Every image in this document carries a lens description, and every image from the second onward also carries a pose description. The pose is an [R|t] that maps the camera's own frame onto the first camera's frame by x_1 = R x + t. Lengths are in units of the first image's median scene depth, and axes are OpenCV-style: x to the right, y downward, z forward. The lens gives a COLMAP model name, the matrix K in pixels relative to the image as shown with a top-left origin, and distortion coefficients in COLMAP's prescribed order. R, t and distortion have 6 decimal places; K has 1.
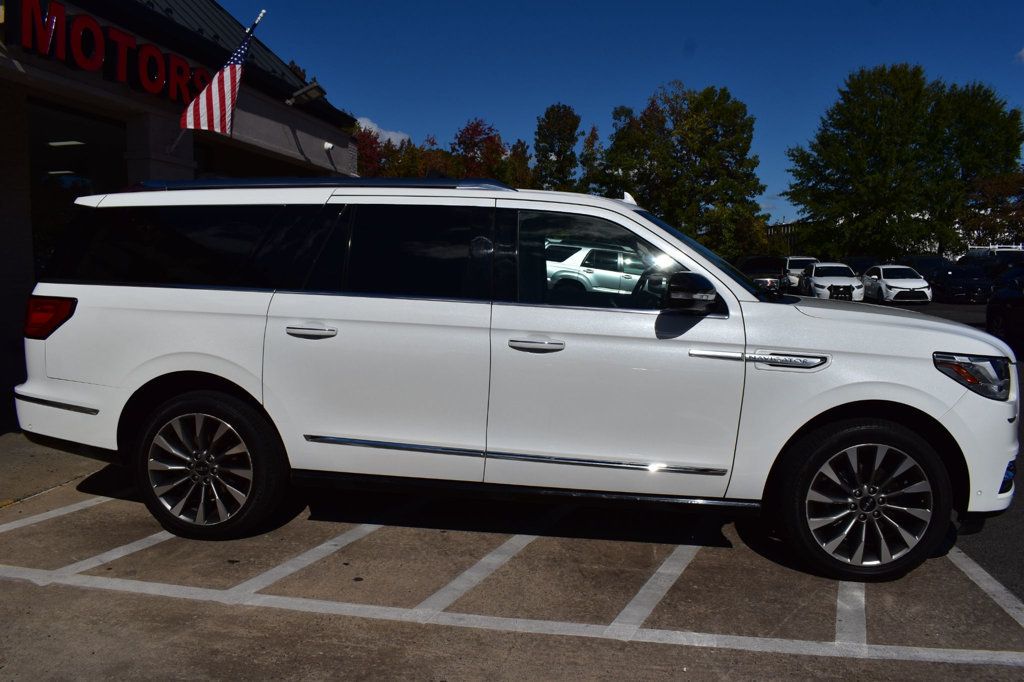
lens RADIAL K [[799.5, 0, 513.3], [0, 799.5, 337.7], [0, 0, 1]] dist [-0.074119, 0.006655]
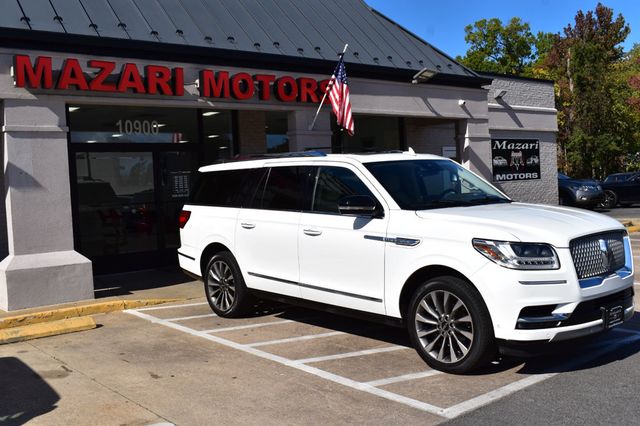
lens RADIAL K [[677.3, 0, 318.9], [0, 677.3, 212.1], [0, 0, 1]] dist [-0.079468, 0.000000]
pose [[0.735575, -0.011144, -0.677351, 0.099868], [-0.013213, 0.999438, -0.030792, 0.000914], [0.677314, 0.031600, 0.735015, -0.022446]]
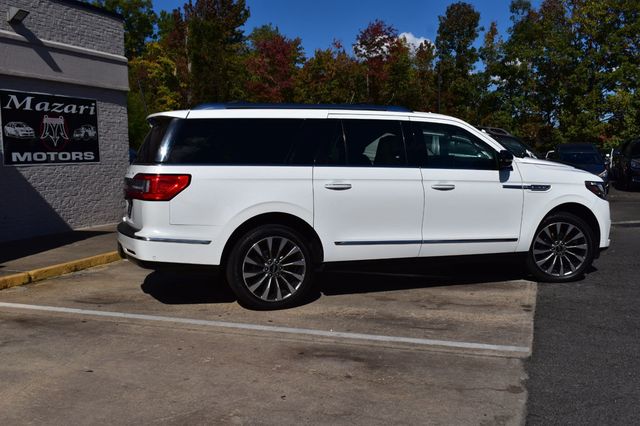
lens RADIAL K [[649.6, 0, 308.2], [0, 649.6, 221.3], [0, 0, 1]] dist [-0.074255, 0.000000]
pose [[0.974389, -0.007765, -0.224734, 0.058971], [0.008845, 0.999954, 0.003798, -0.010535], [0.224694, -0.005688, 0.974413, 0.142208]]
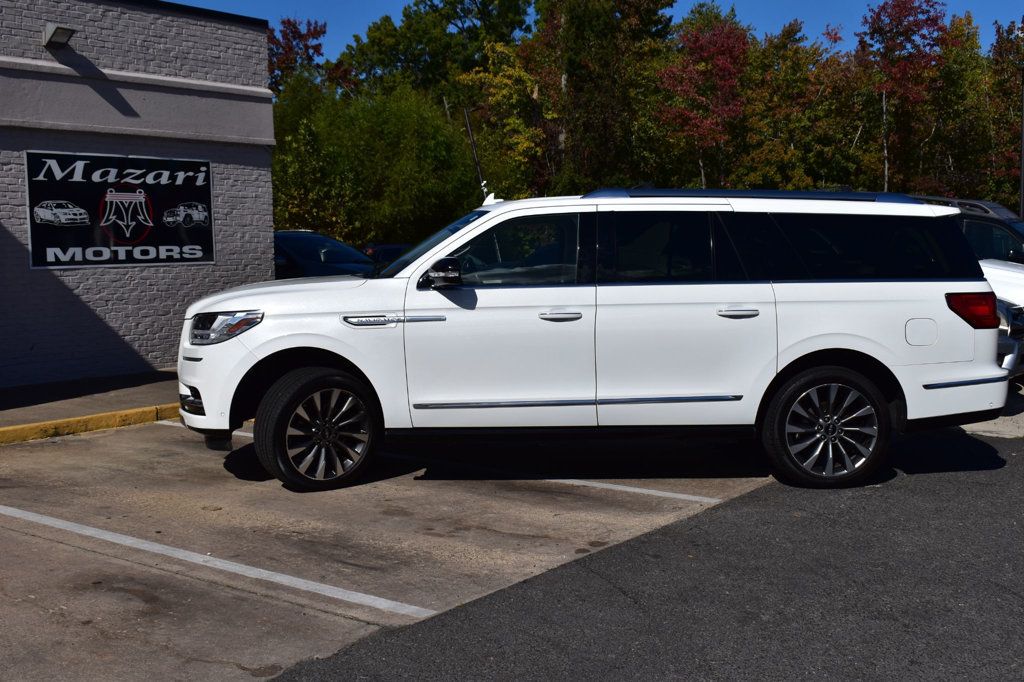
lens RADIAL K [[1185.8, 0, 509.3], [0, 1185.8, 347.3], [0, 0, 1]] dist [-0.068808, 0.000000]
pose [[0.870462, 0.020964, -0.491789, 0.128006], [-0.024753, 0.999693, -0.001198, -0.014274], [0.491613, 0.013216, 0.870714, 0.156590]]
